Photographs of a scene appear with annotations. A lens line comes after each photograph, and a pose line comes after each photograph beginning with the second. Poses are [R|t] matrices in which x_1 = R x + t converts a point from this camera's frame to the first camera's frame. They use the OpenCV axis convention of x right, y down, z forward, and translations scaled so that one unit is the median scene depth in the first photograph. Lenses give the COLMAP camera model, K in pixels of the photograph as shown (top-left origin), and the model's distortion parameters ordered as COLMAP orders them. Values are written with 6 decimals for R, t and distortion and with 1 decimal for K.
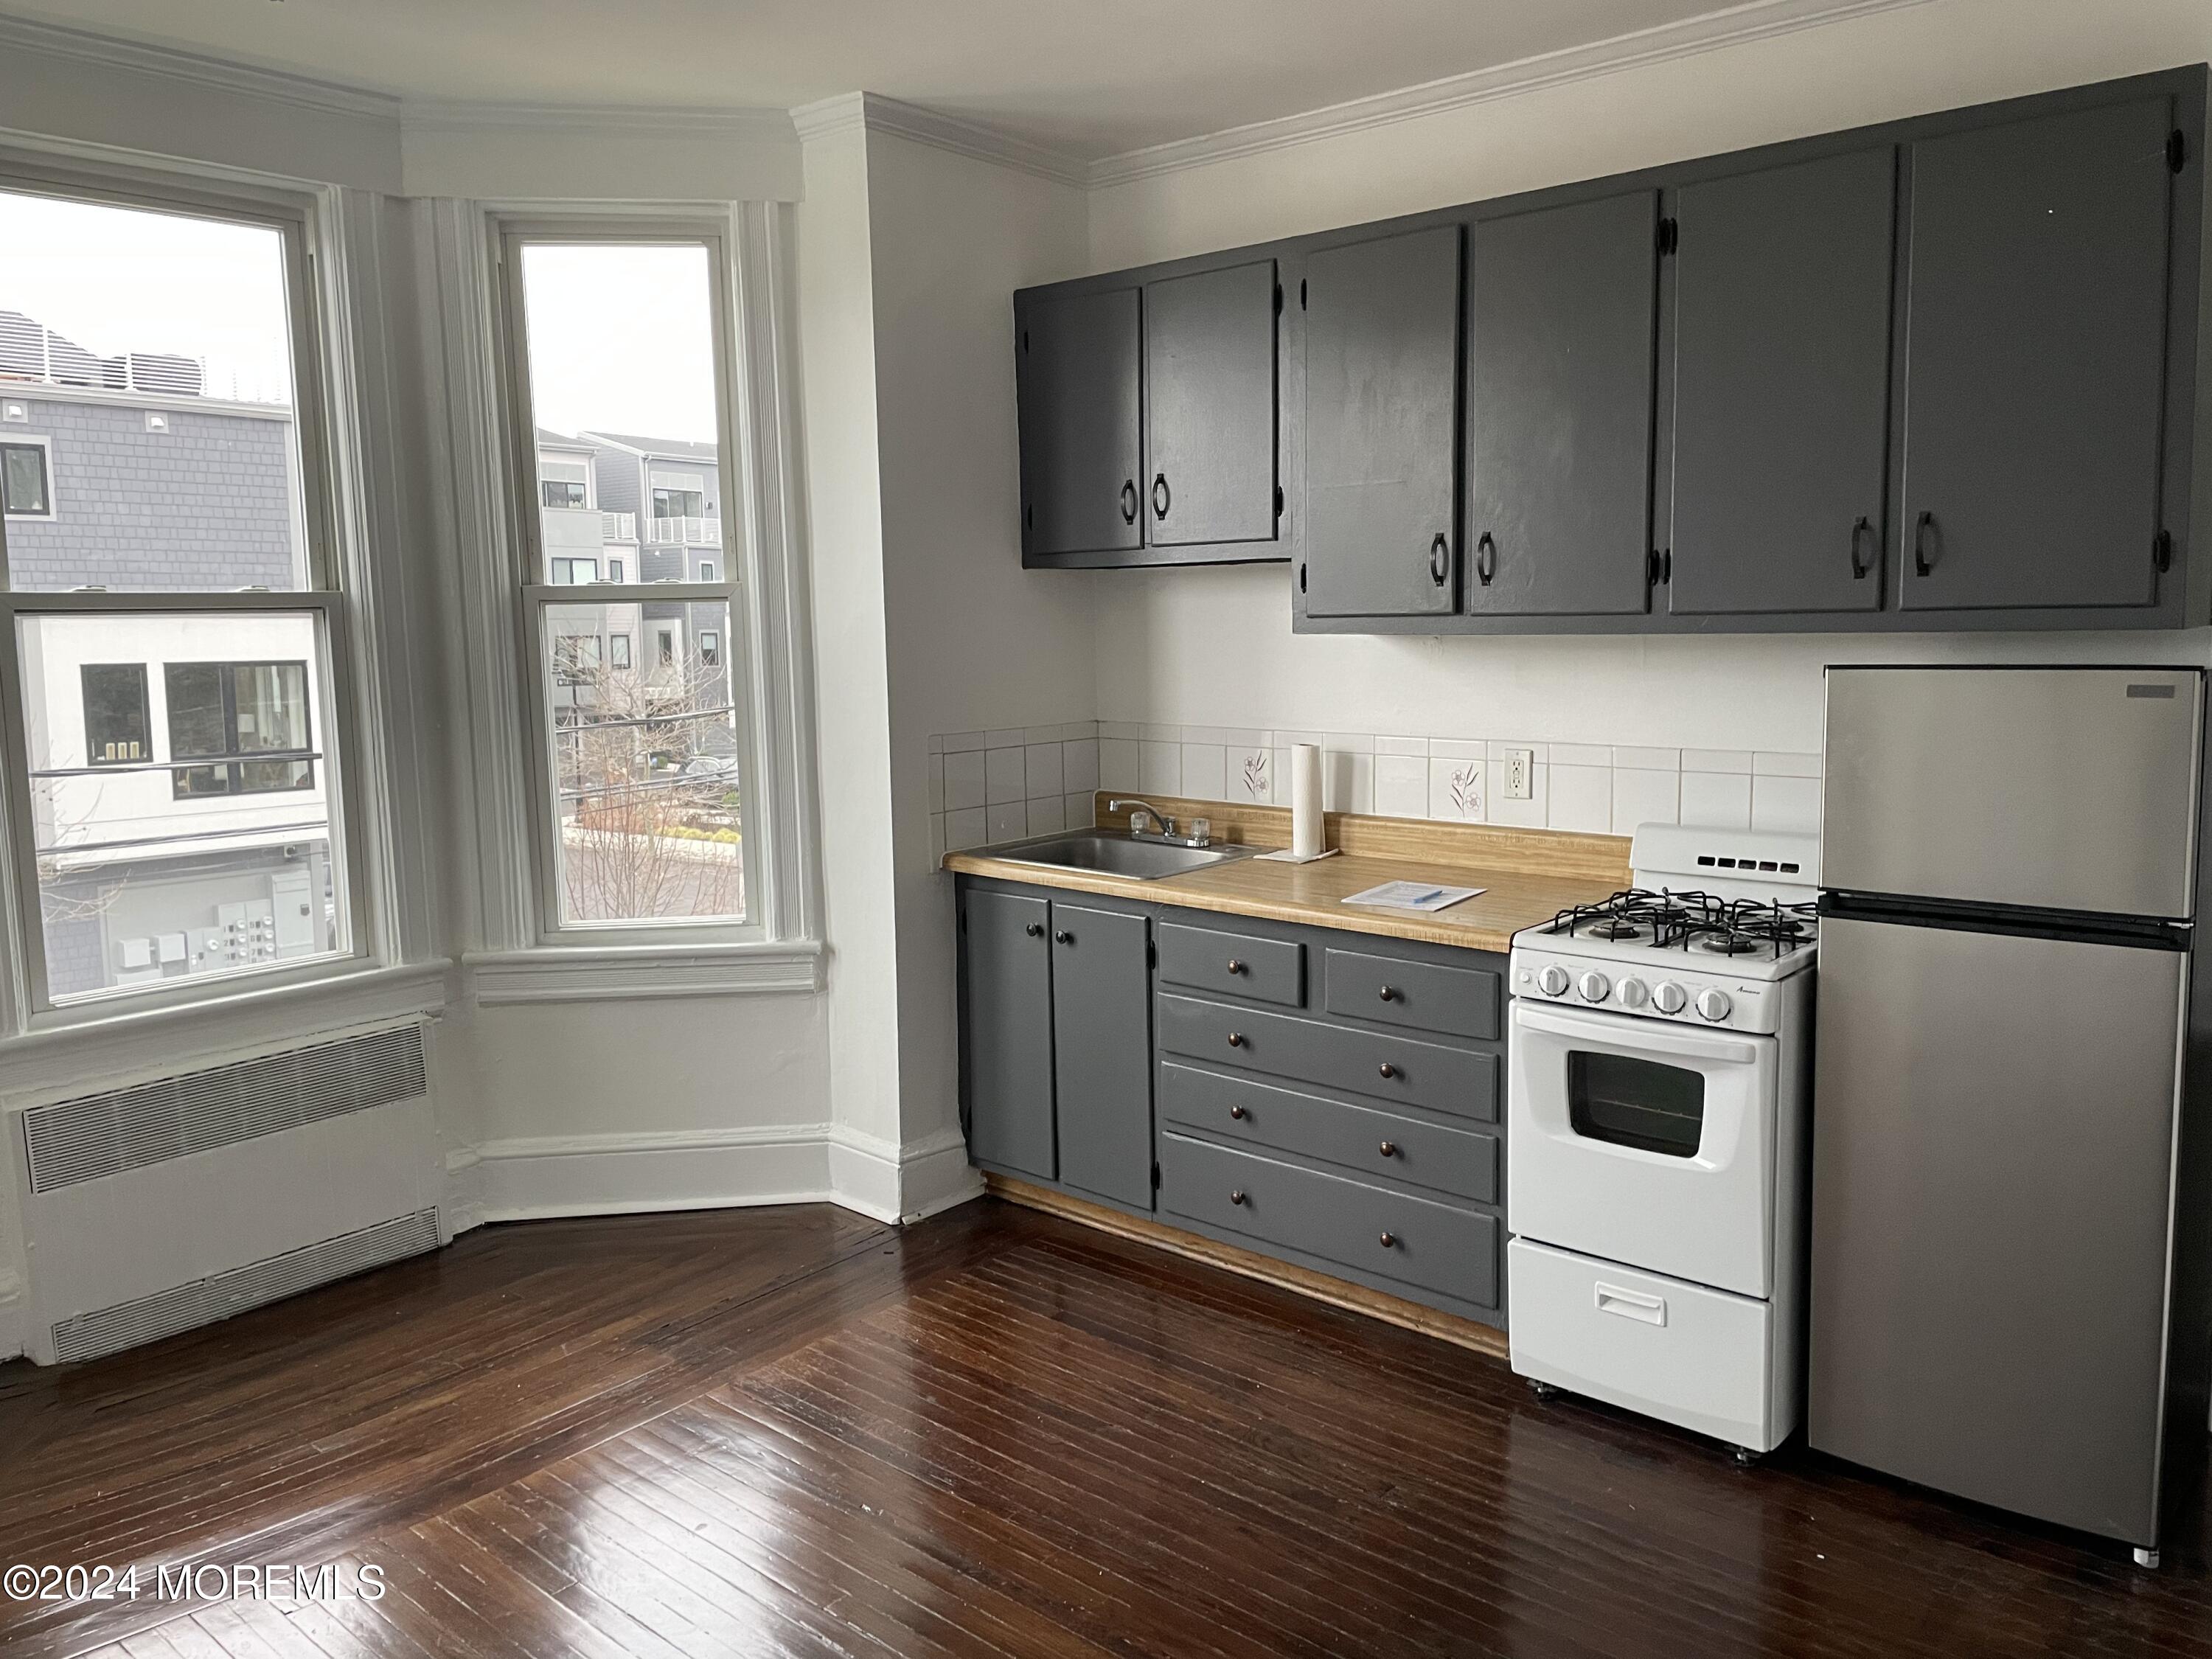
lens RADIAL K [[1661.7, 0, 1119.7], [0, 1661.7, 798.6], [0, 0, 1]] dist [0.096894, -0.116331]
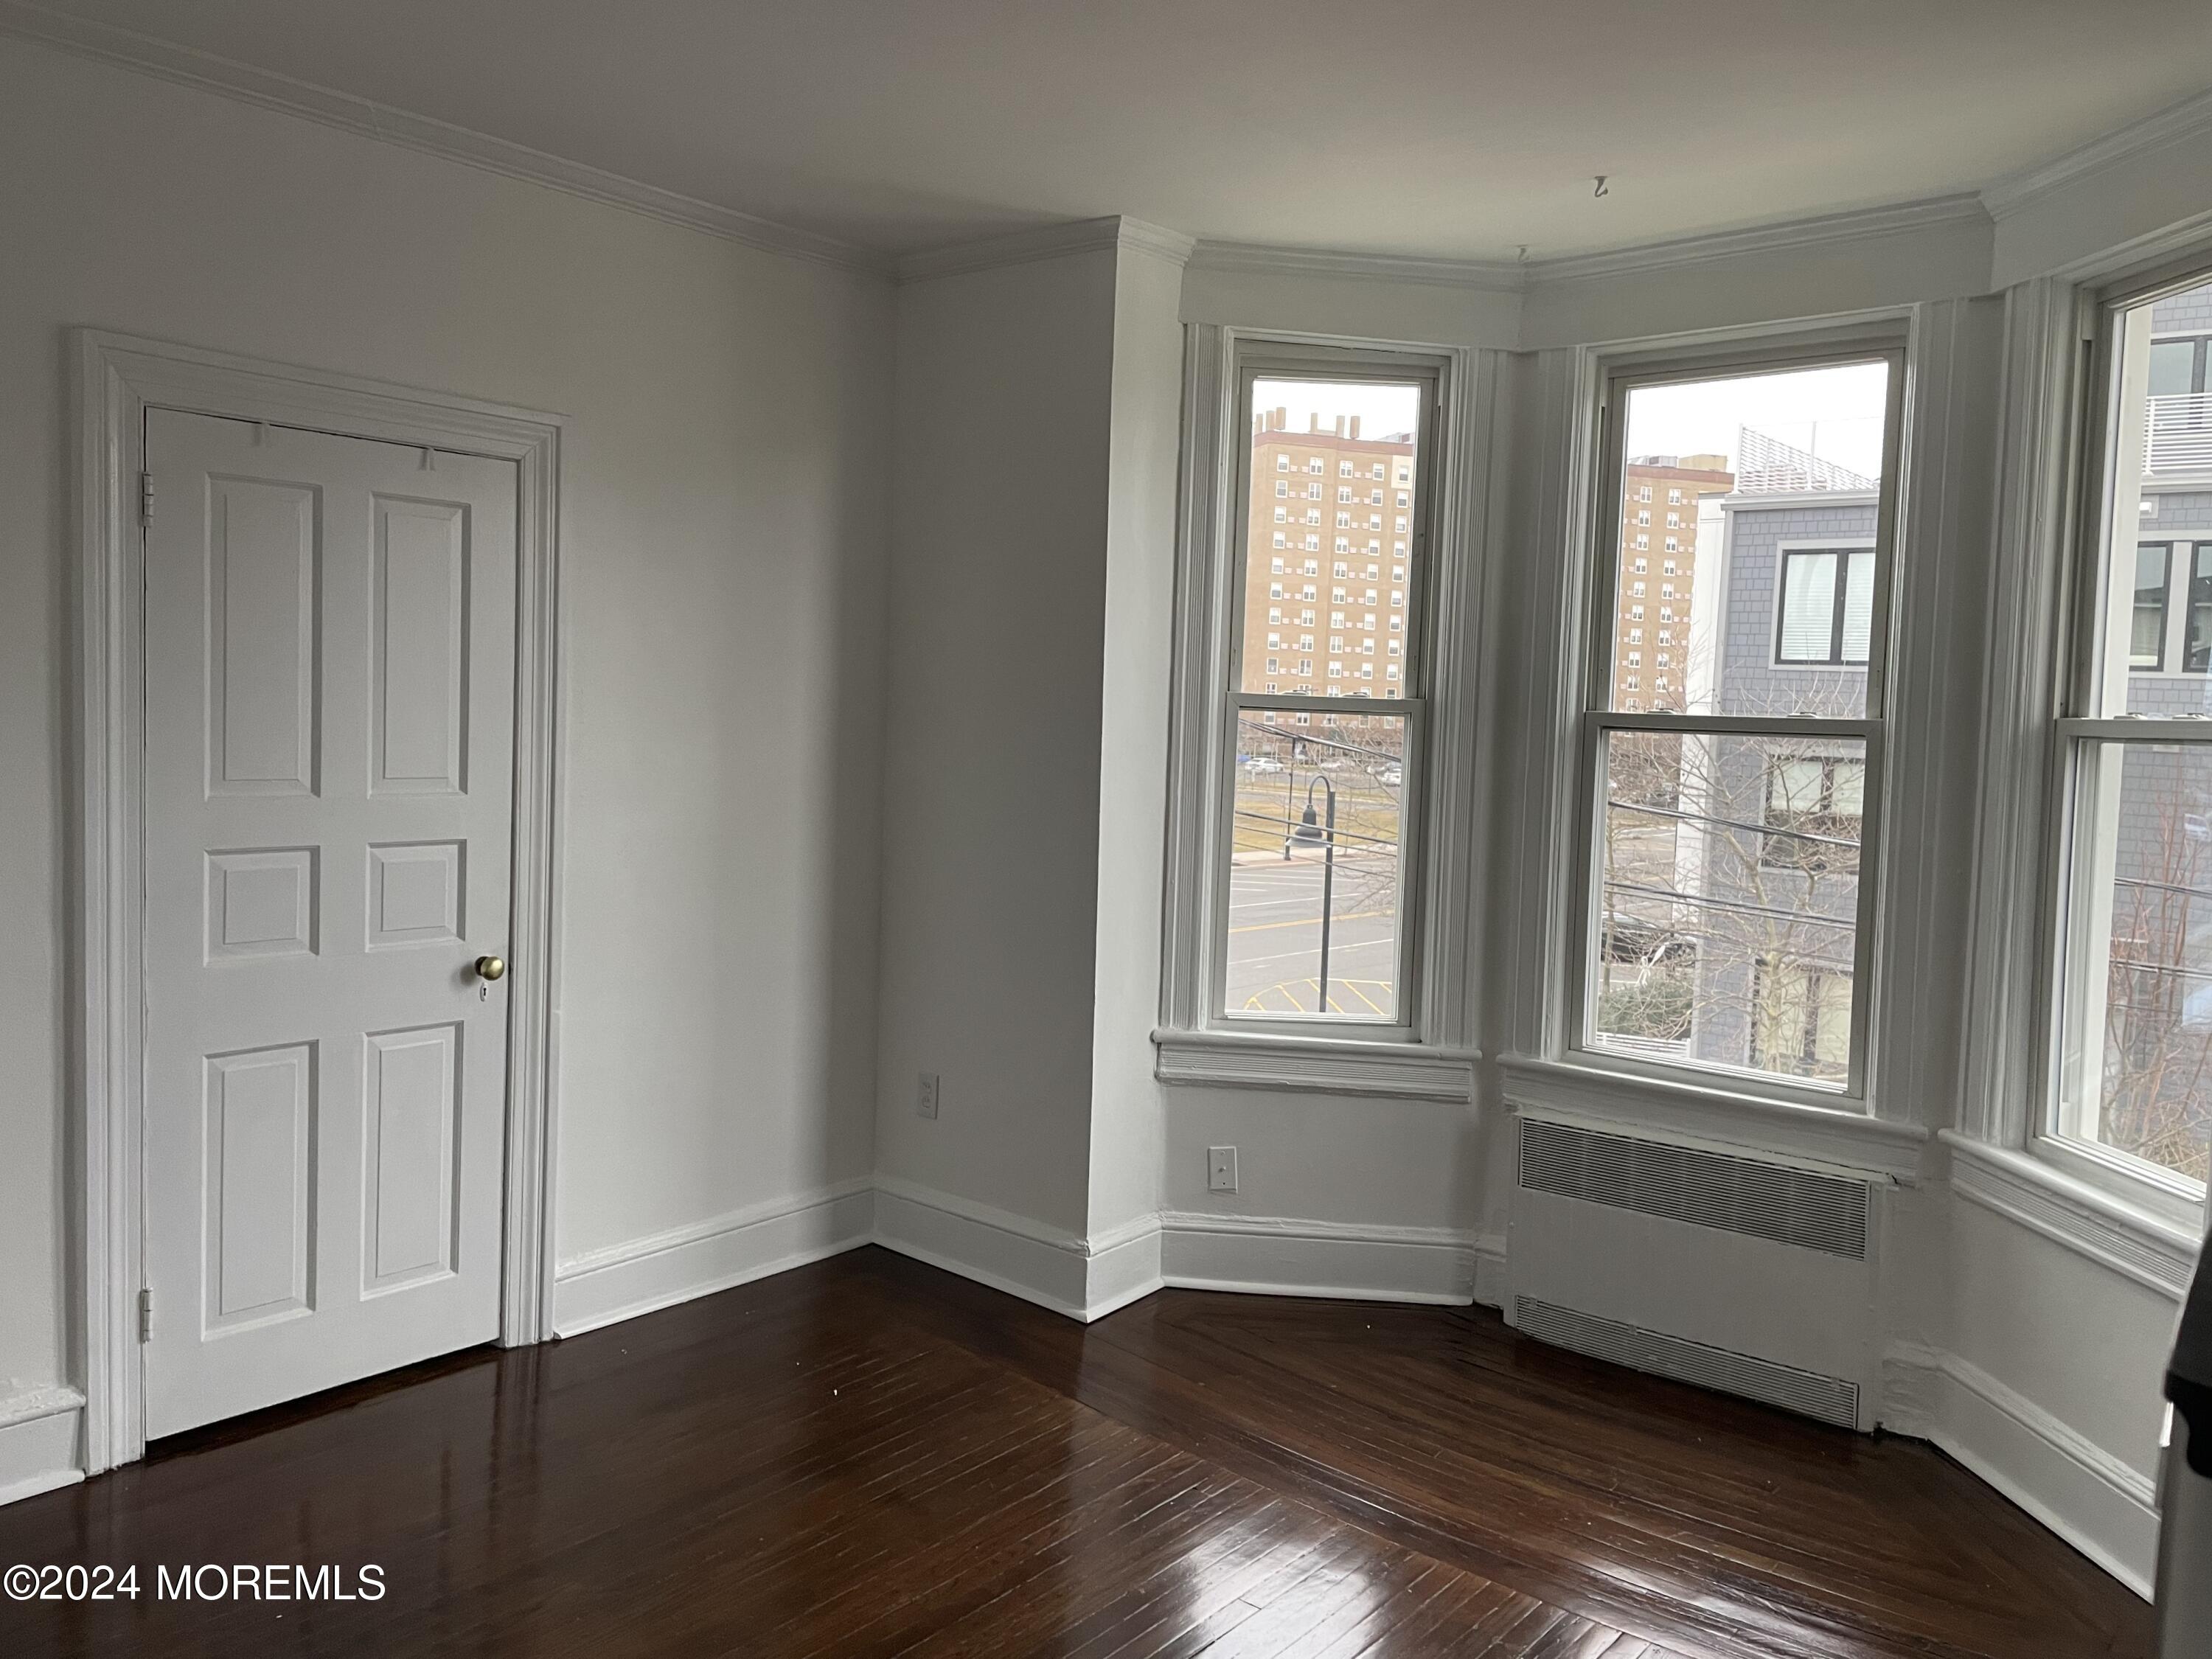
lens RADIAL K [[1661.7, 0, 1119.7], [0, 1661.7, 798.6], [0, 0, 1]] dist [0.096894, -0.116331]
pose [[0.018734, 0.073796, -0.997097, 0.520508], [-0.149345, 0.986291, 0.070190, -0.084143], [0.988608, 0.147597, 0.029498, 0.570222]]
